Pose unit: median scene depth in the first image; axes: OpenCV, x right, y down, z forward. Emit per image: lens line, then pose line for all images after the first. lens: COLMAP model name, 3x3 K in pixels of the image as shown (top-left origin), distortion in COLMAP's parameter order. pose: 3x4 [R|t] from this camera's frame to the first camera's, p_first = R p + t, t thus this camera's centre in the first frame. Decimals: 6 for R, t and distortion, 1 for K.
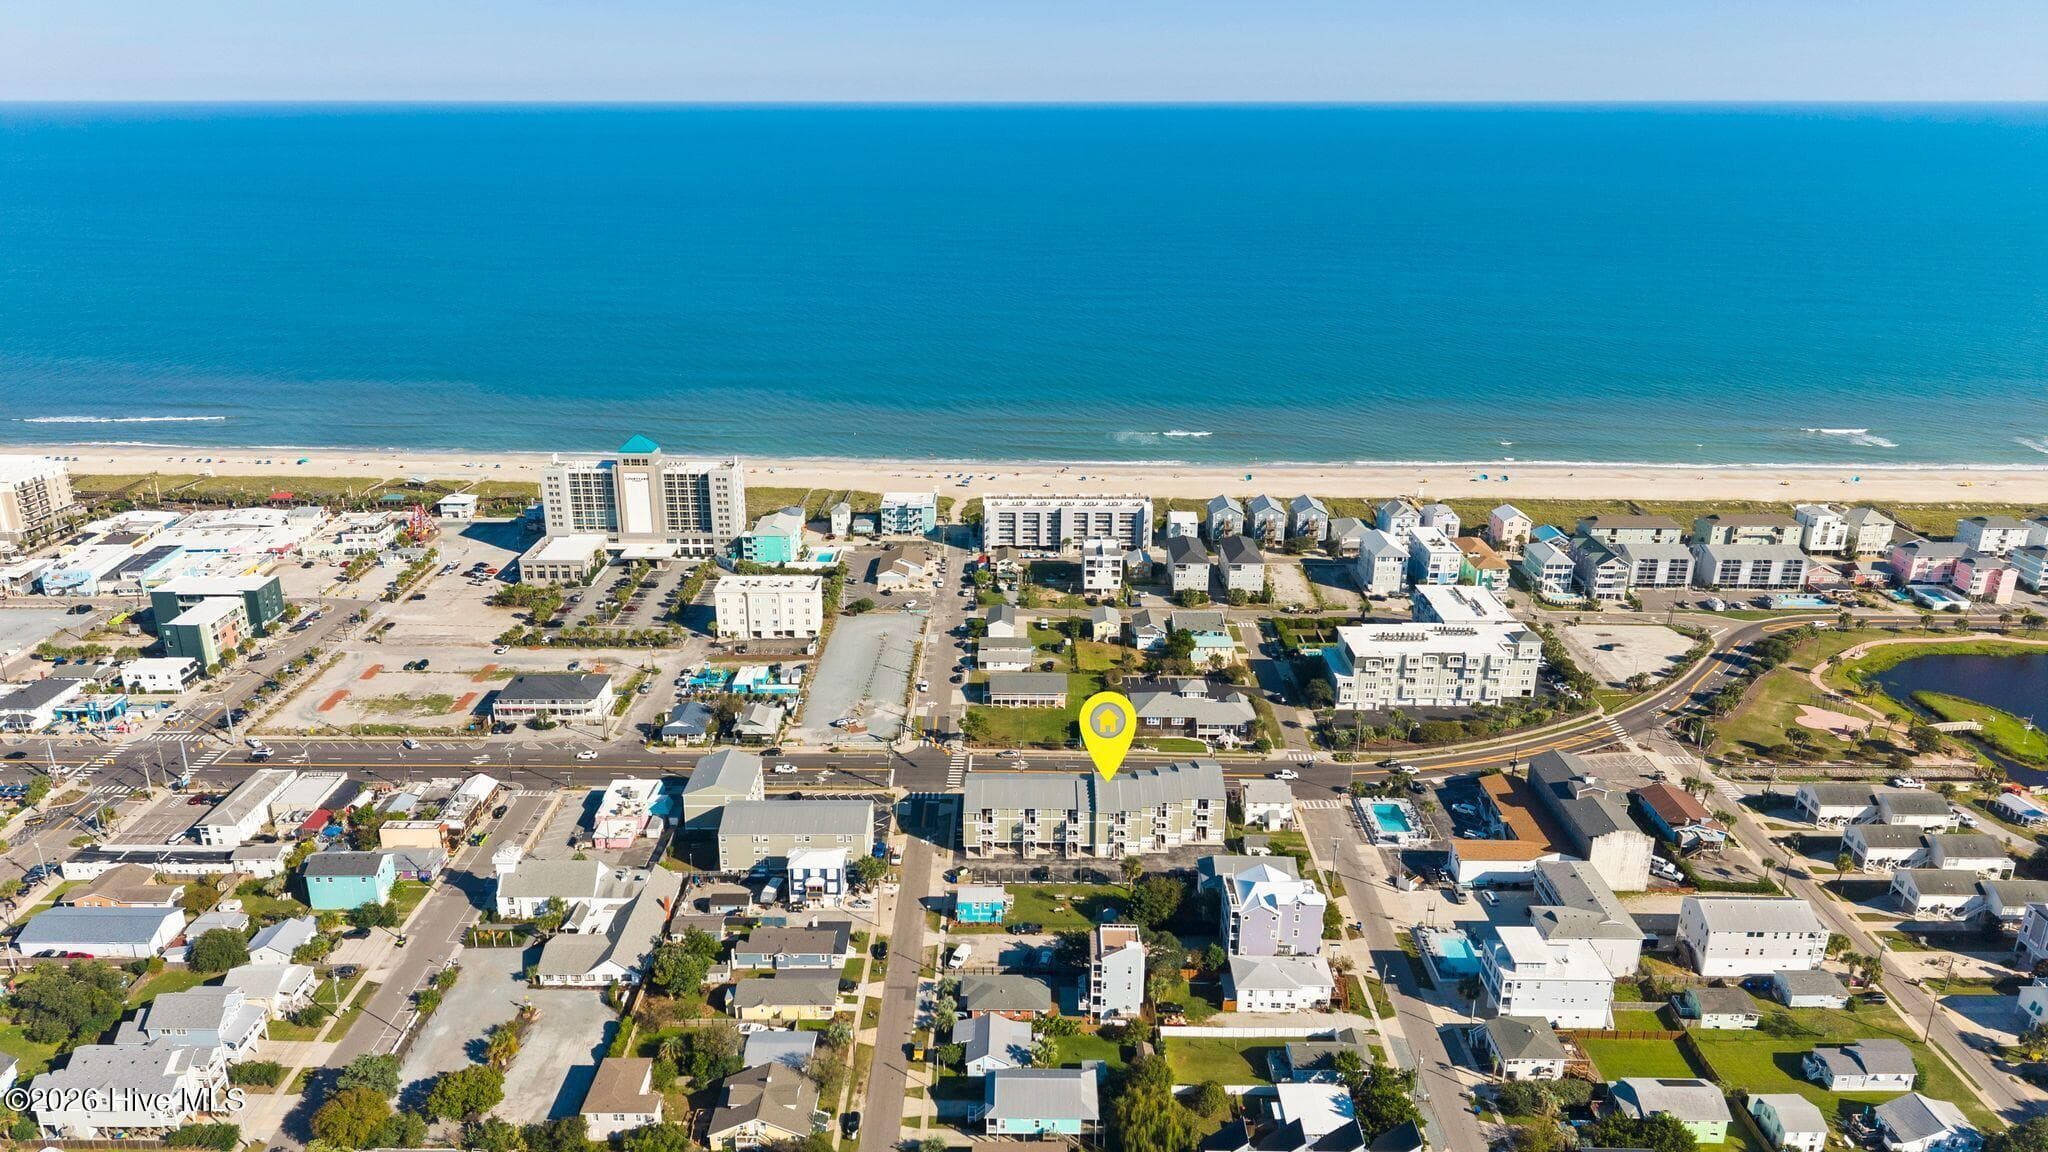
lens RADIAL K [[1377.8, 0, 1010.2], [0, 1377.8, 548.5], [0, 0, 1]] dist [0.150280, -0.274708]
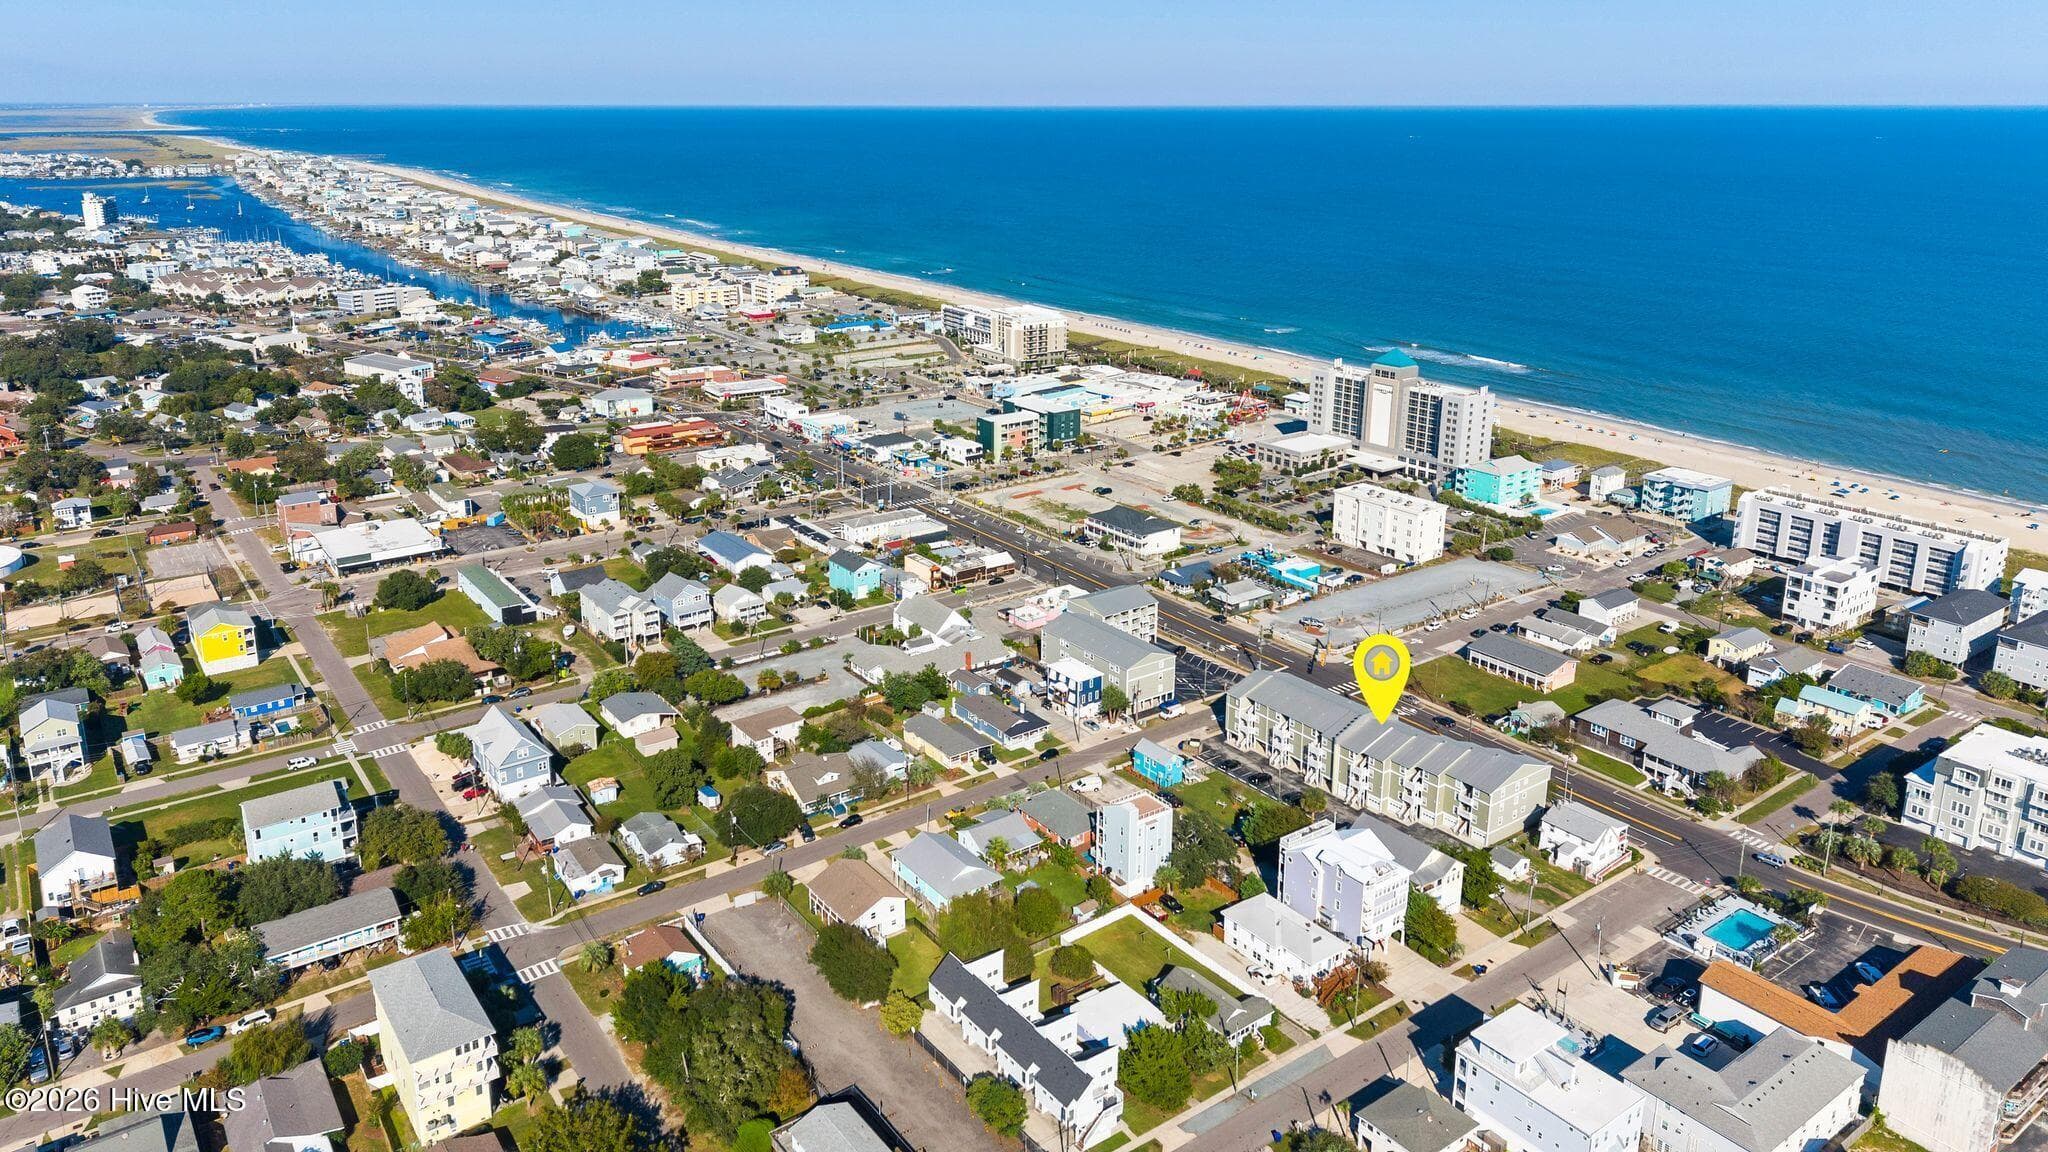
lens RADIAL K [[1381.7, 0, 961.7], [0, 1381.7, 528.8], [0, 0, 1]] dist [0.066537, -0.079118]
pose [[0.575604, 0.240658, -0.781514, 0.468633], [-0.252887, 0.961251, 0.109749, 0.017076], [0.777643, 0.134463, 0.614159, 0.197470]]
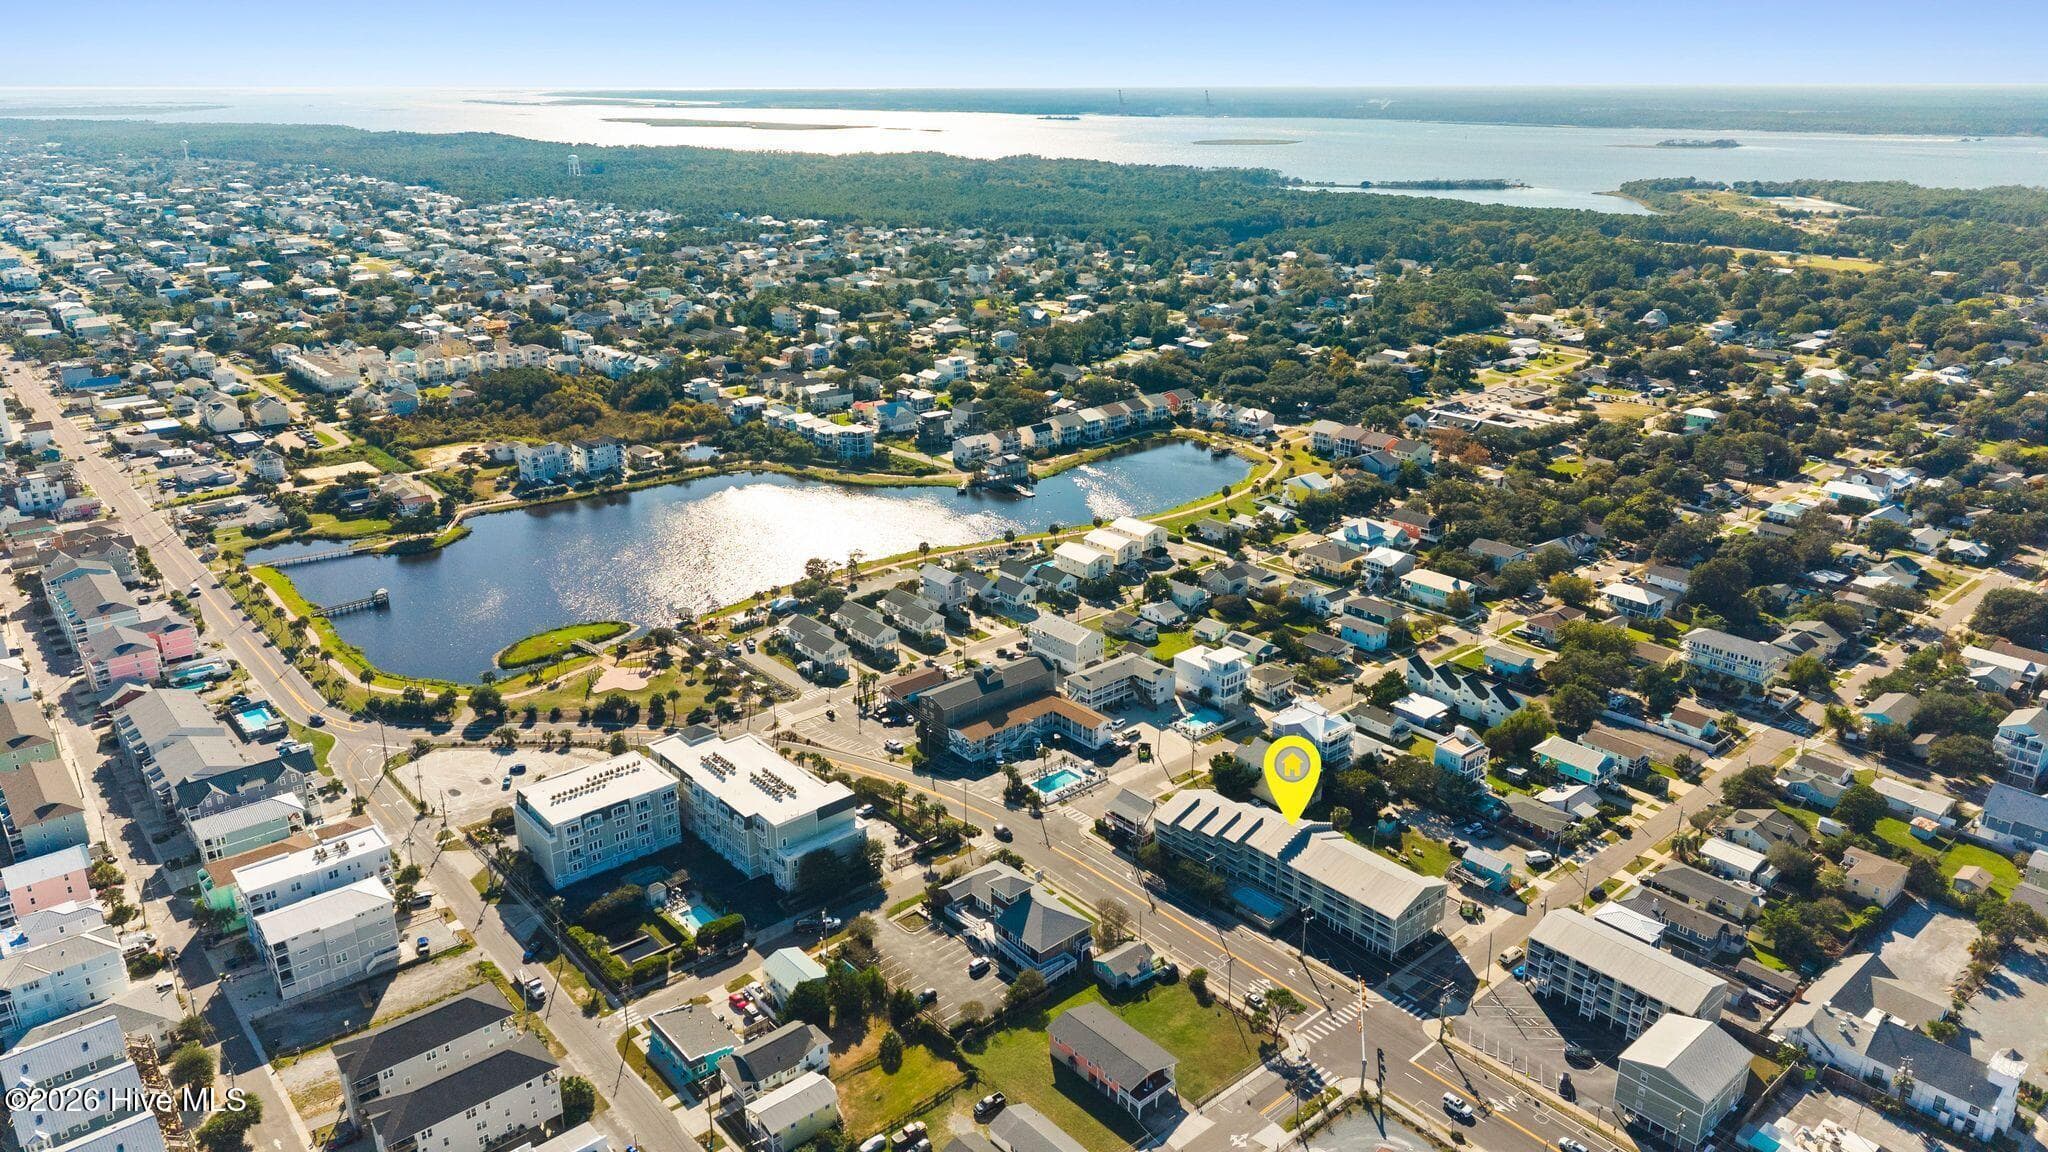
lens RADIAL K [[1361.5, 0, 1016.9], [0, 1361.5, 548.9], [0, 0, 1]] dist [0.049156, -0.048416]
pose [[-0.659443, -0.239965, 0.712427, -0.355640], [0.239628, 0.831152, 0.501762, -0.421349], [-0.712540, 0.501601, -0.490594, 1.234380]]
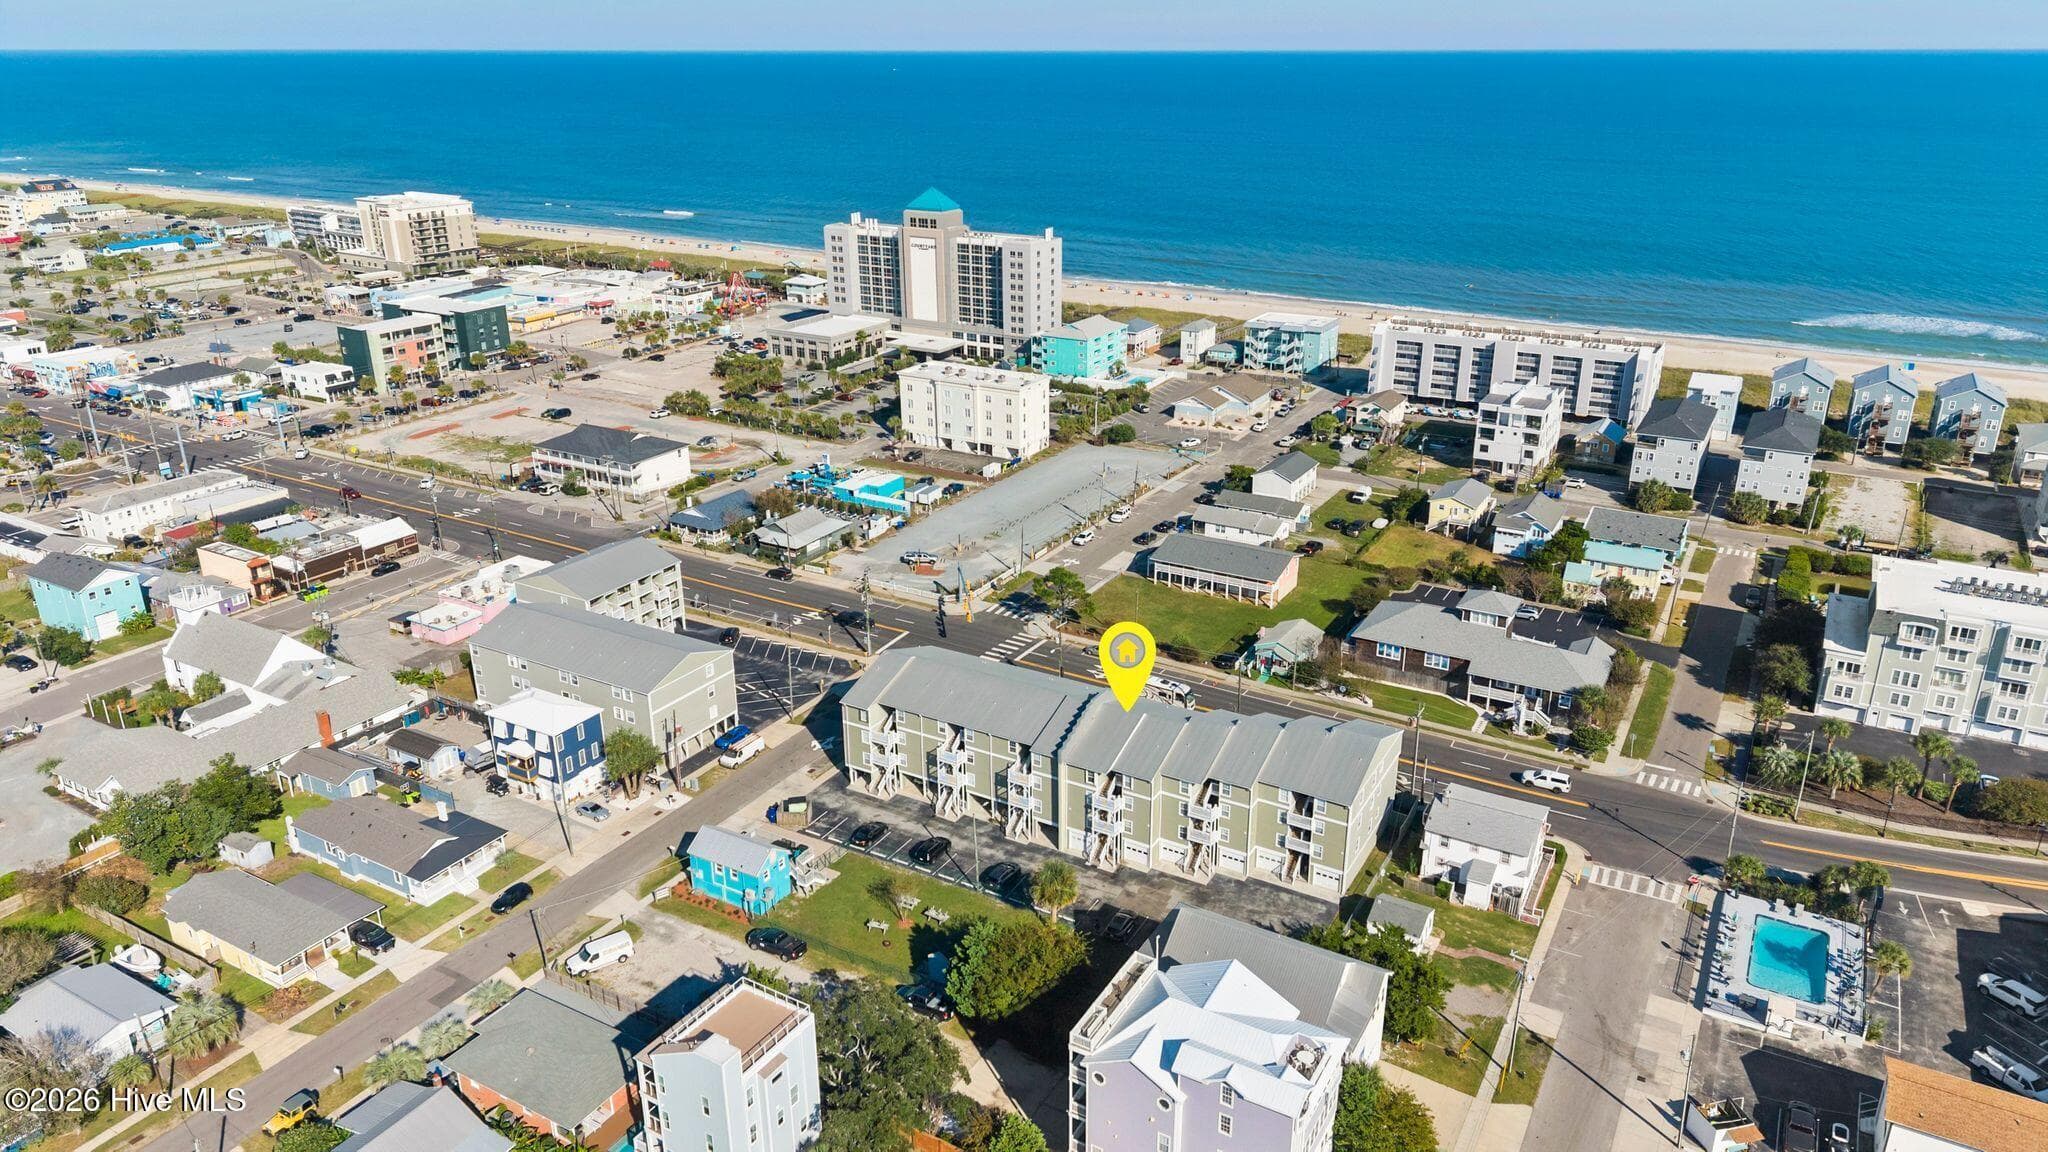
lens RADIAL K [[1376.5, 0, 1032.4], [0, 1376.5, 569.9], [0, 0, 1]] dist [0.061912, -0.082326]
pose [[0.869656, 0.174069, -0.461951, 0.211175], [-0.153705, 0.984734, 0.081699, 0.068902], [0.469120, -0.000046, 0.883135, 0.453749]]
